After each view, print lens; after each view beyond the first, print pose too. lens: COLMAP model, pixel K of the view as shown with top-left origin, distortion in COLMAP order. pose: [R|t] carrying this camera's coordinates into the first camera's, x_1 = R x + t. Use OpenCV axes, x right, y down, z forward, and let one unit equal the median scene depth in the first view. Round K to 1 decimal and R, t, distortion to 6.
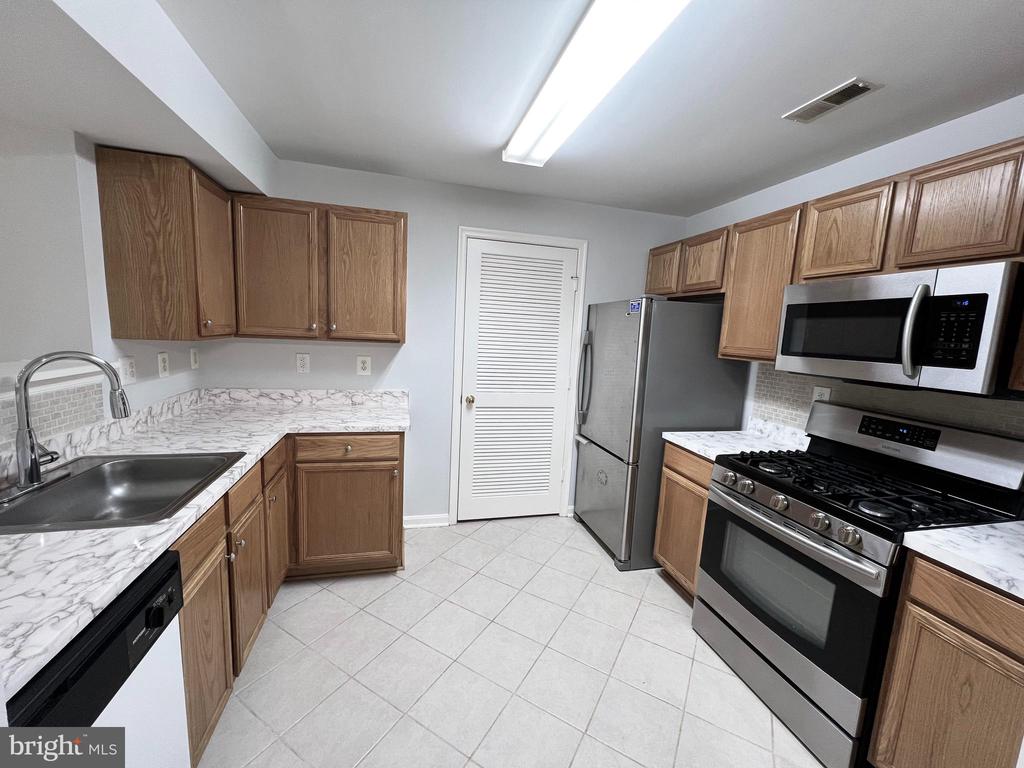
lens RADIAL K [[410.1, 0, 512.0], [0, 410.1, 384.3], [0, 0, 1]] dist [-0.000500, -0.000409]
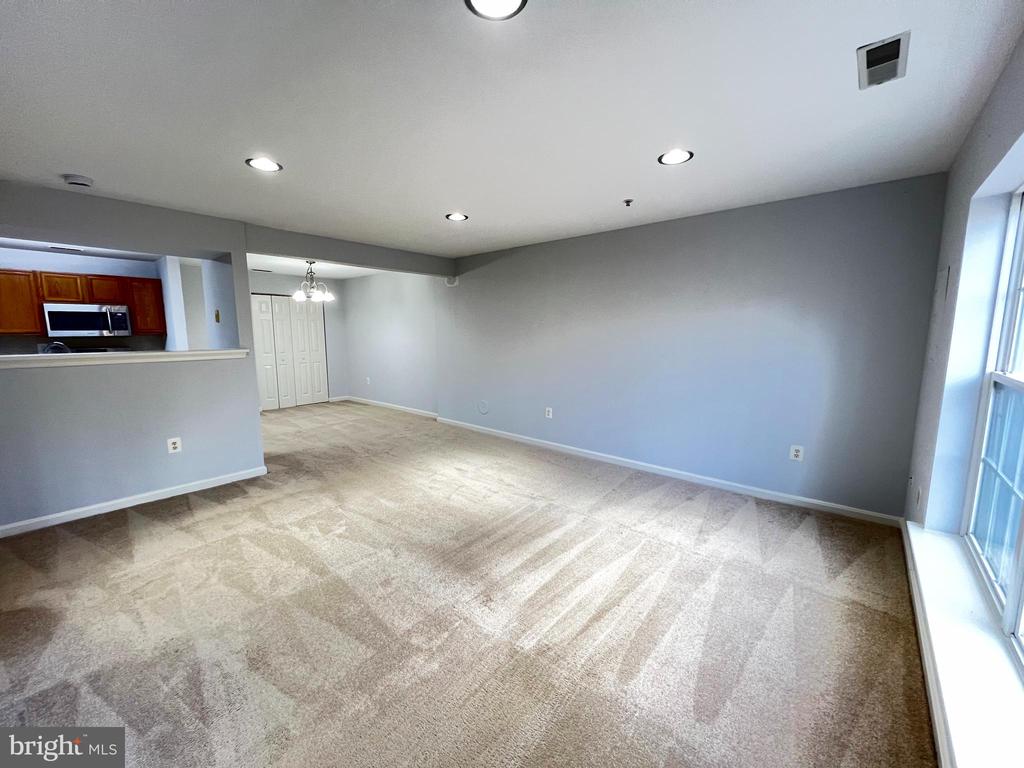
lens RADIAL K [[406.8, 0, 511.6], [0, 406.8, 381.8], [0, 0, 1]] dist [0.000187, 0.000009]
pose [[-0.562742, -0.157749, 0.811441, -1.060231], [0.078957, 0.966877, 0.242724, -0.052647], [-0.822853, 0.200660, -0.531646, 0.016666]]
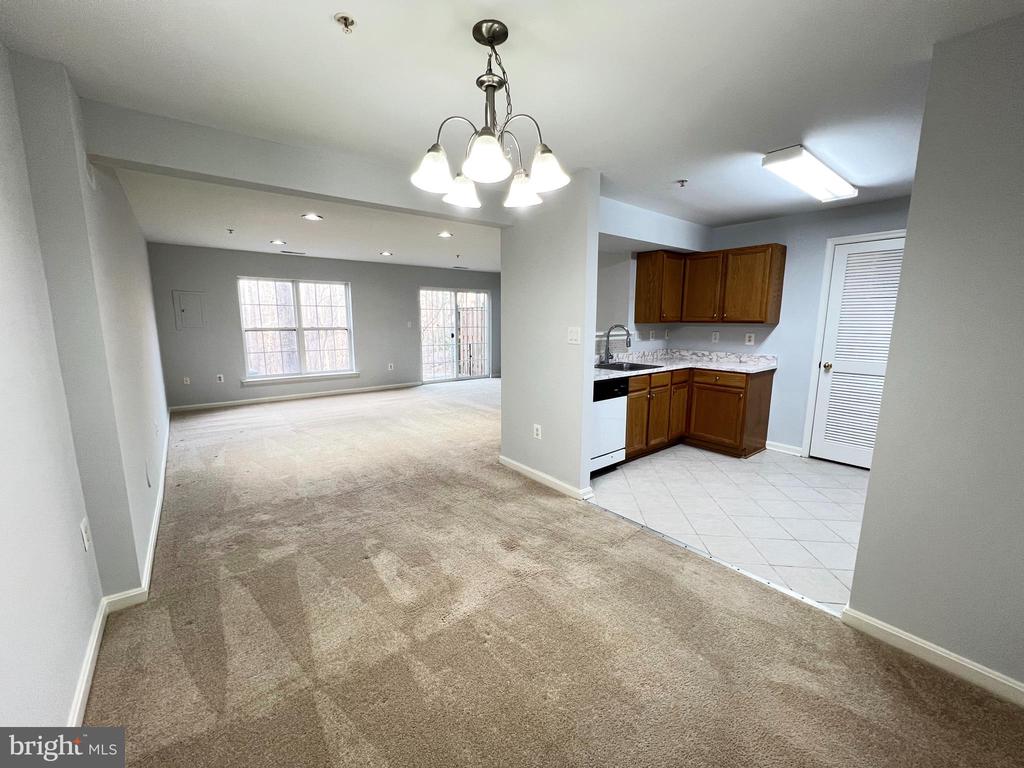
lens RADIAL K [[410.1, 0, 513.6], [0, 410.1, 382.7], [0, 0, 1]] dist [-0.000500, -0.000409]
pose [[0.418216, 0.094143, -0.903456, 0.870533], [-0.102189, 0.993177, 0.056189, 0.155690], [0.902581, 0.068824, 0.424983, -0.621783]]
